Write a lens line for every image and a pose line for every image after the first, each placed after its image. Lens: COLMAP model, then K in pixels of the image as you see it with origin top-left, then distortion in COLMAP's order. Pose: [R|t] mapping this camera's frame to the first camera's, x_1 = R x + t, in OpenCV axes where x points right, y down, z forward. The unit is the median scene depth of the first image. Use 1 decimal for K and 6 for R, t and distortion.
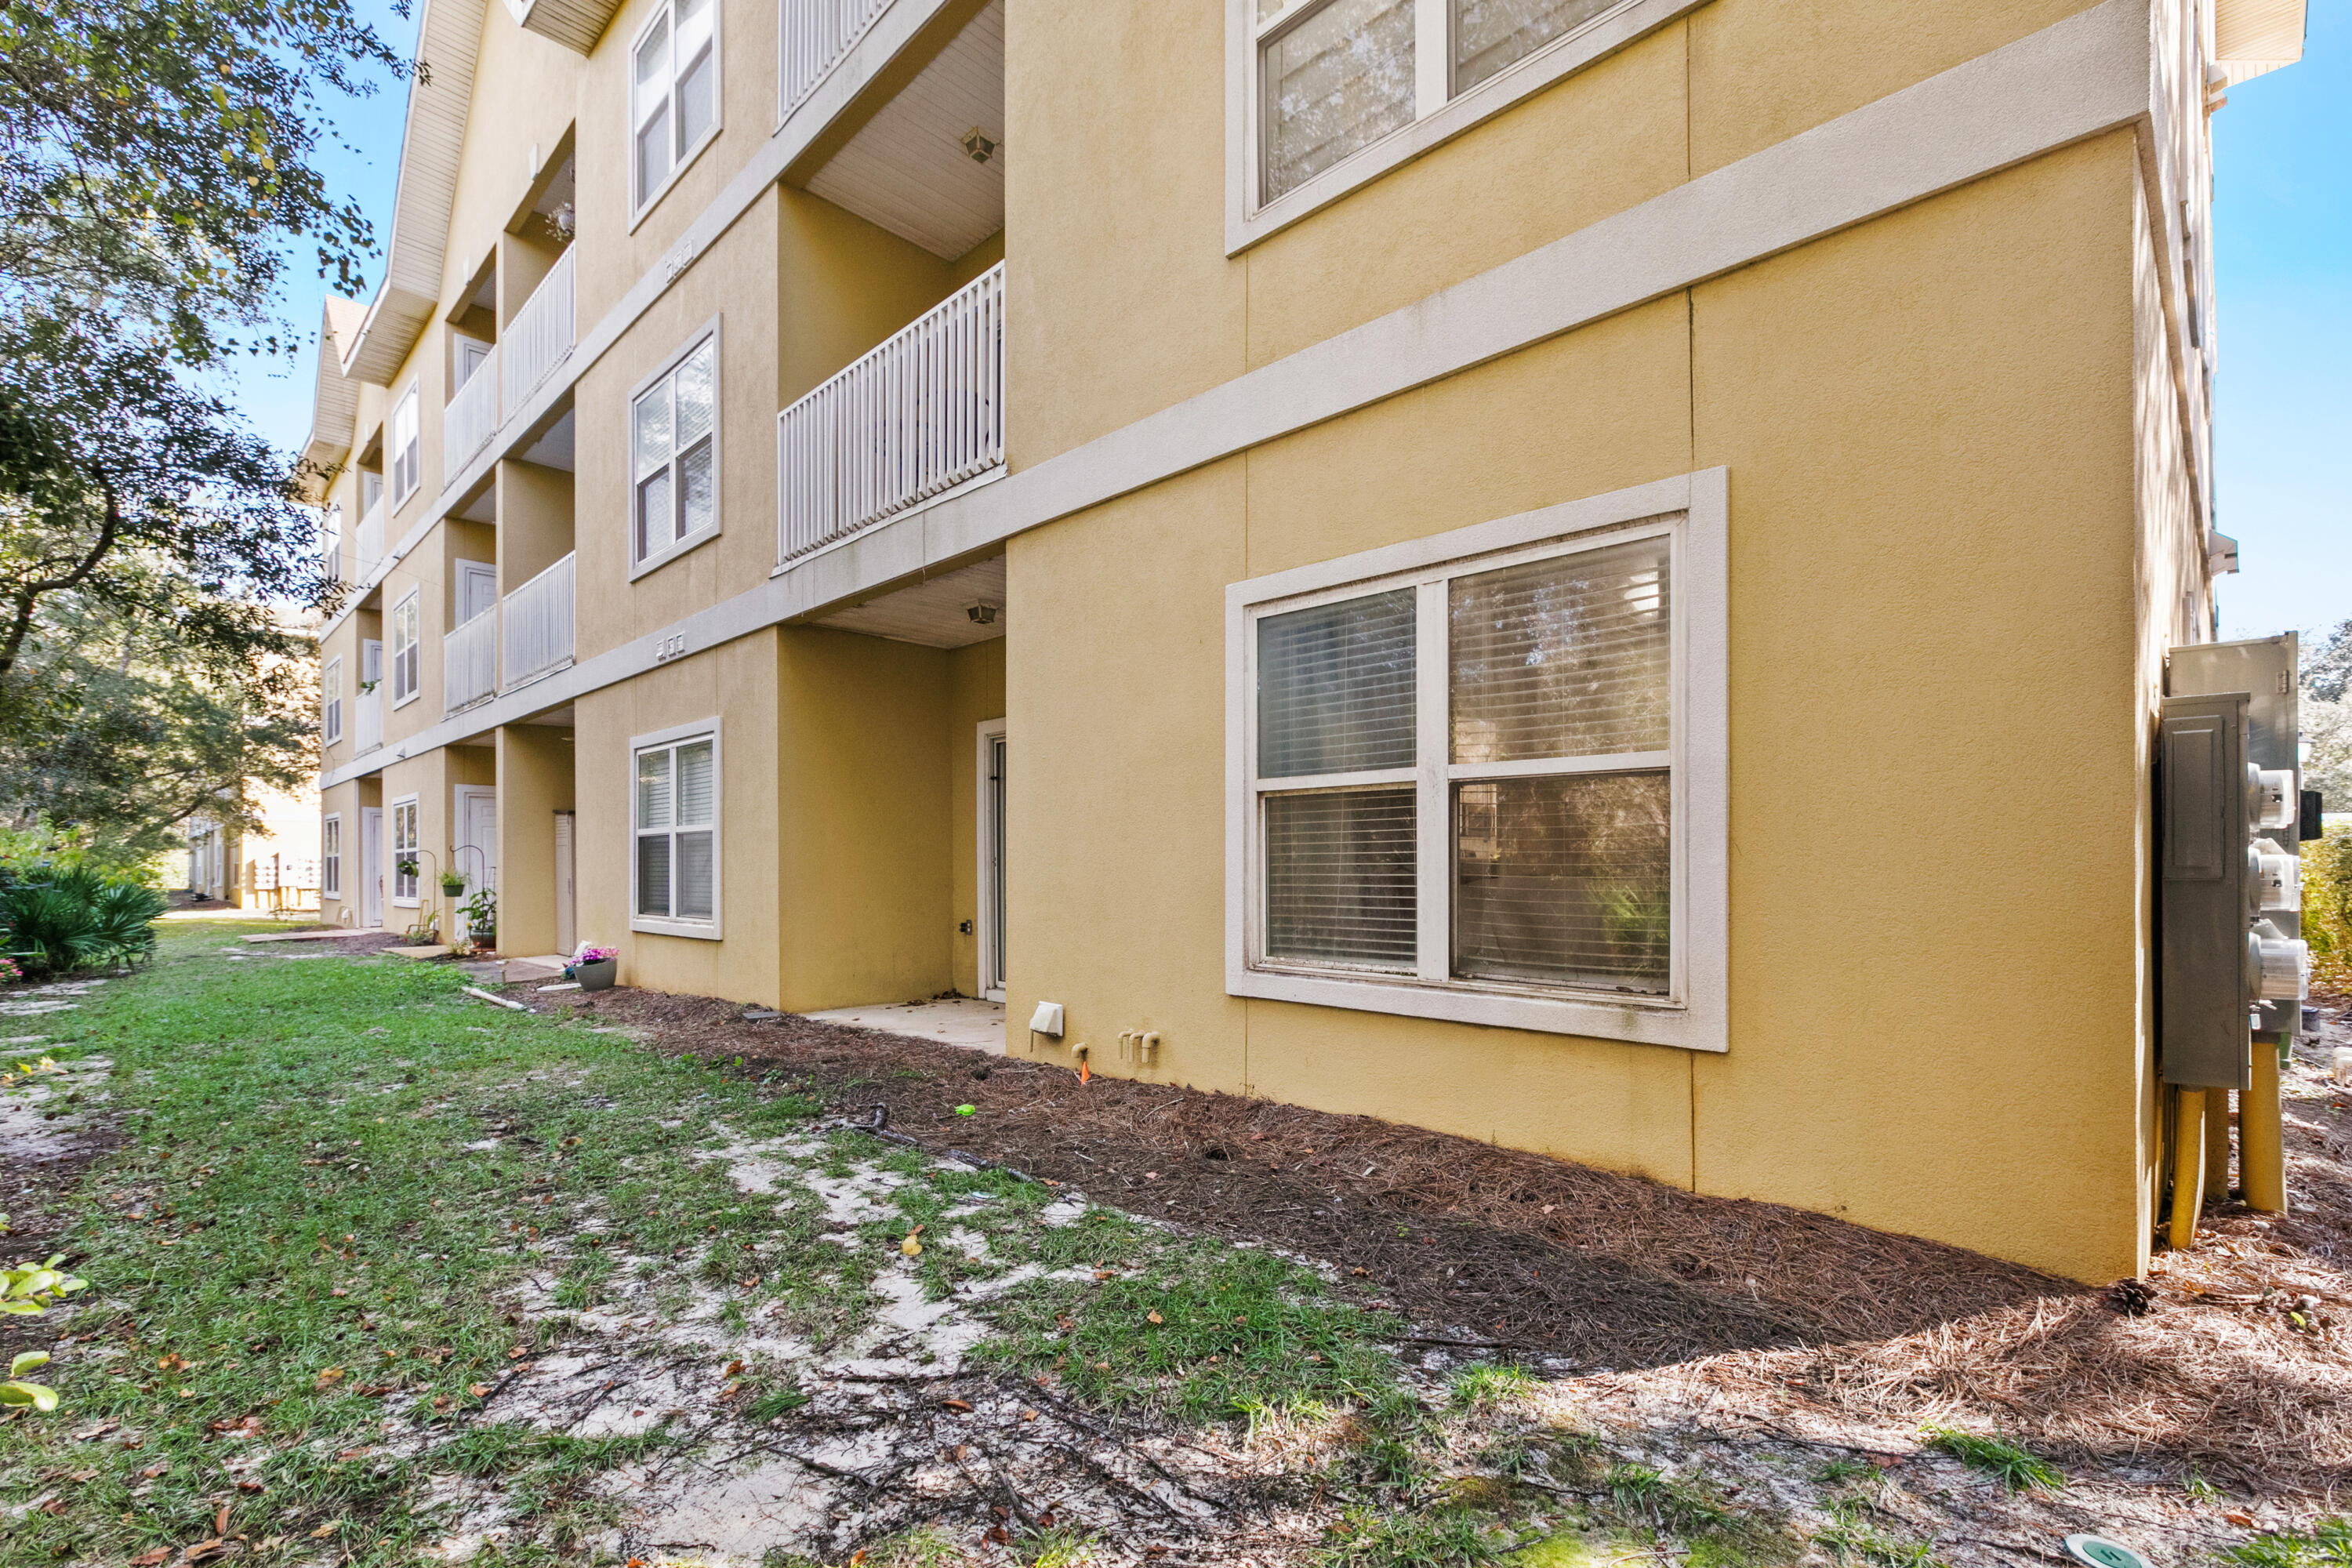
lens RADIAL K [[1065.9, 0, 1177.3], [0, 1065.9, 864.7], [0, 0, 1]] dist [0.000333, 0.000037]
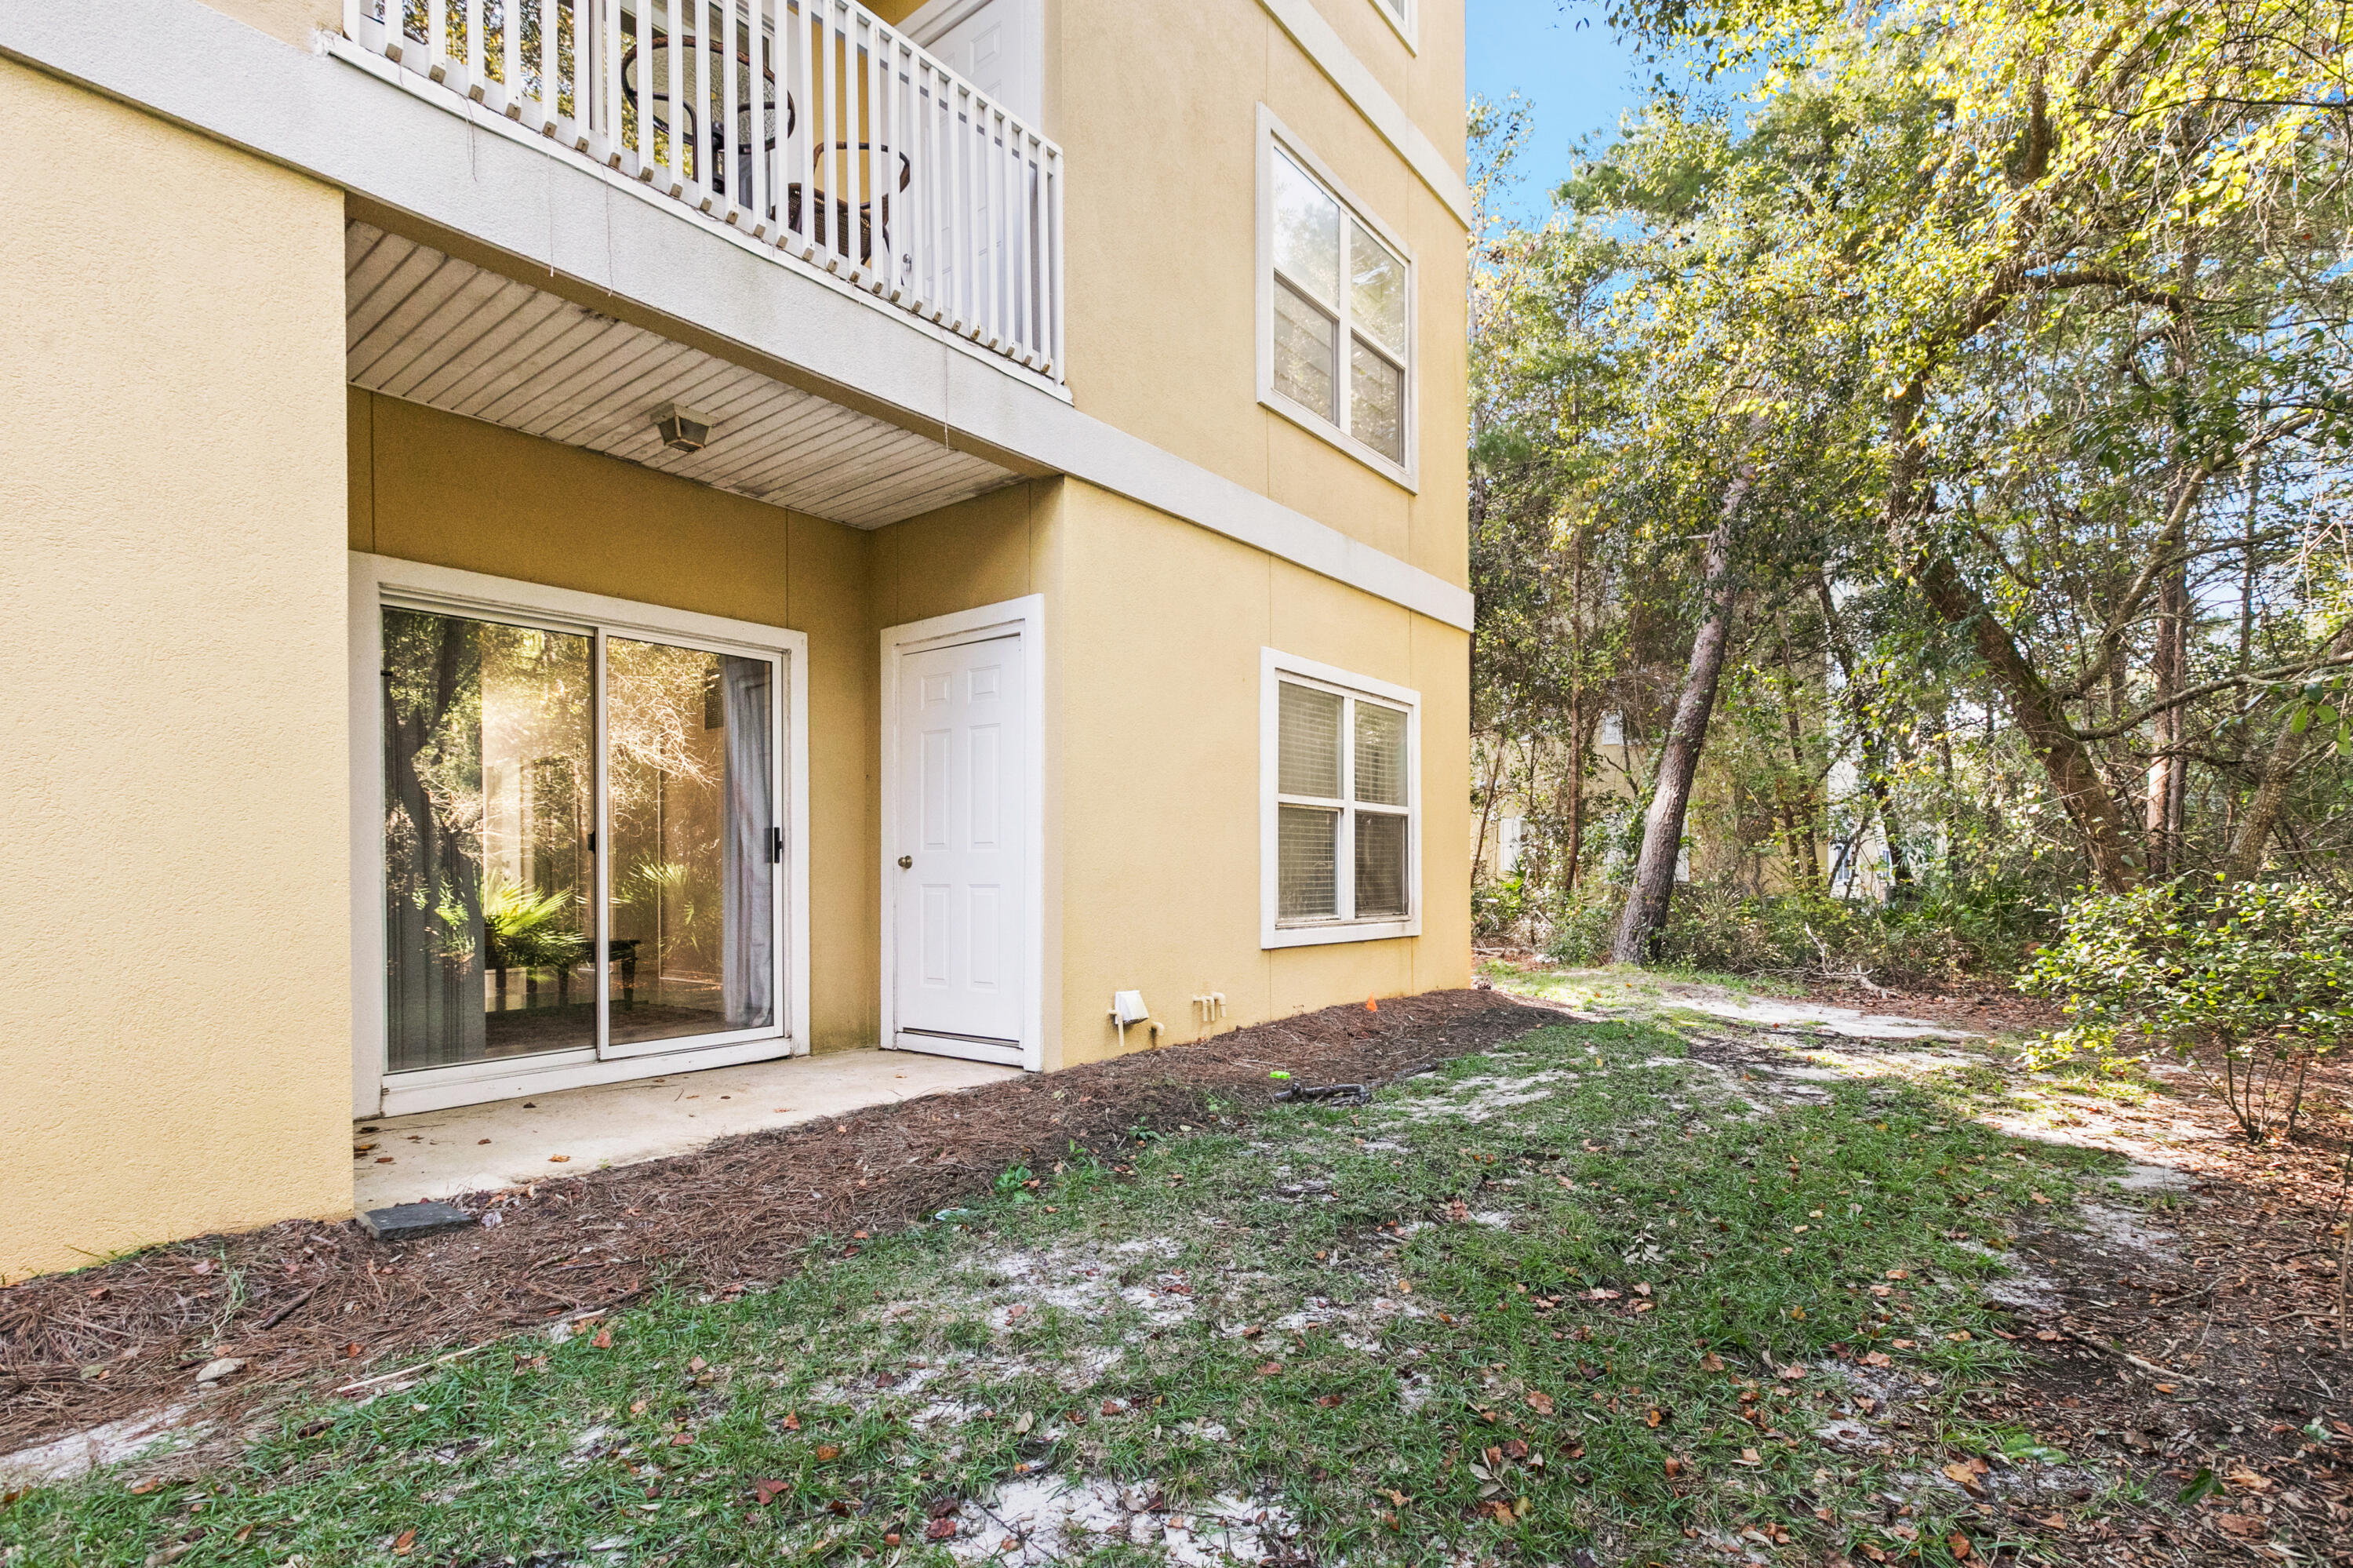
lens RADIAL K [[1113.3, 0, 1178.0], [0, 1113.3, 879.0], [0, 0, 1]] dist [0.000306, 0.000023]
pose [[-0.104285, -0.007420, 0.994520, -1.394552], [-0.000543, 0.999972, 0.007404, 0.023296], [-0.994547, 0.000232, -0.104286, 1.296168]]
